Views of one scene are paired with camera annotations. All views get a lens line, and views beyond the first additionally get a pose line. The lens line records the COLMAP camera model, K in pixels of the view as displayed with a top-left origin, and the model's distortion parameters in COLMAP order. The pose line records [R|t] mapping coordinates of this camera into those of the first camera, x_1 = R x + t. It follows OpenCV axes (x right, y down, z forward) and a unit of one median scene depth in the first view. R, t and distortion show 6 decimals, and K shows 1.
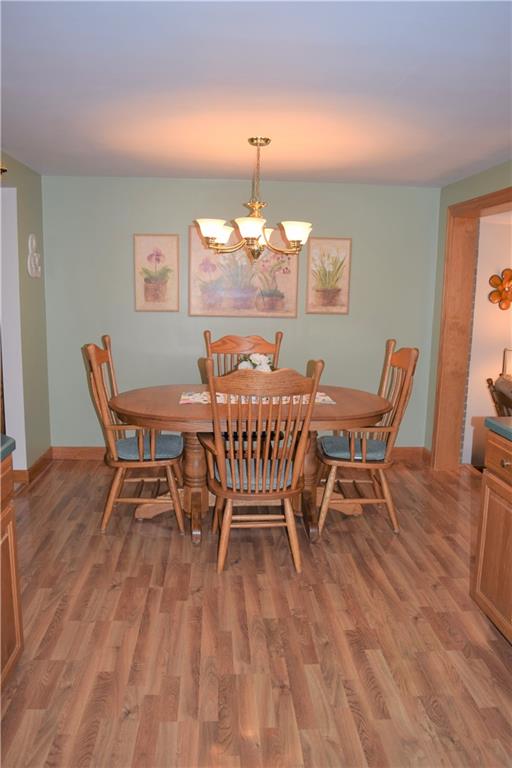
lens RADIAL K [[595.9, 0, 256.0], [0, 595.9, 384.0], [0, 0, 1]] dist [-0.097738, 0.008918]
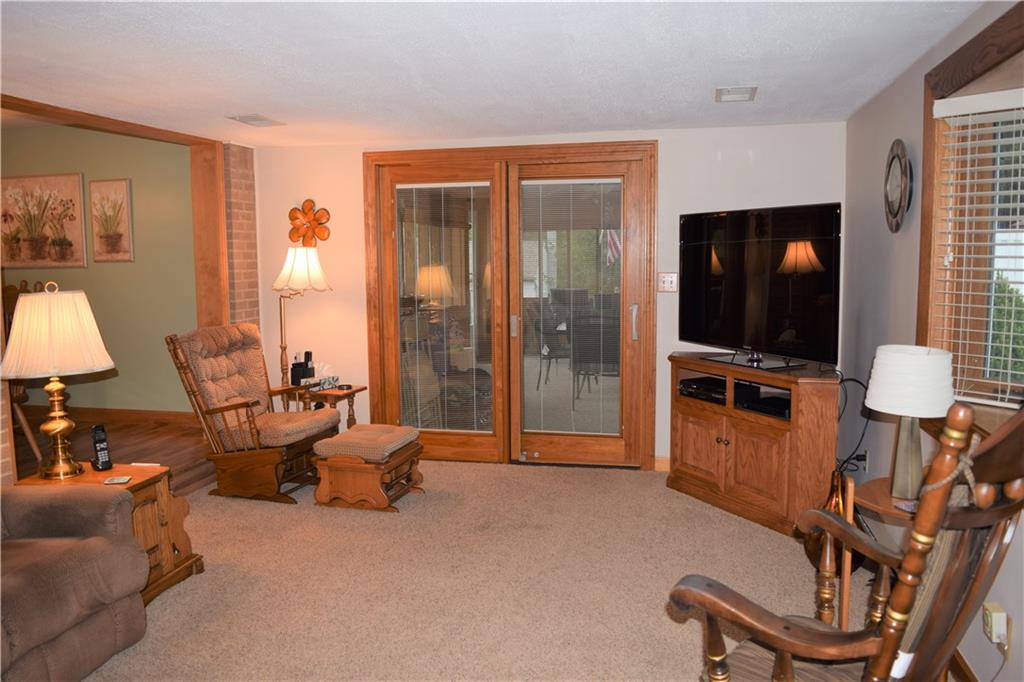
lens RADIAL K [[794.5, 0, 517.1], [0, 794.5, 338.2], [0, 0, 1]] dist [-0.097738, 0.008918]
pose [[0.960827, 0.003220, -0.277130, 1.069542], [-0.022531, 0.997530, -0.066528, 0.066760], [0.276231, 0.070166, 0.958527, 0.033875]]
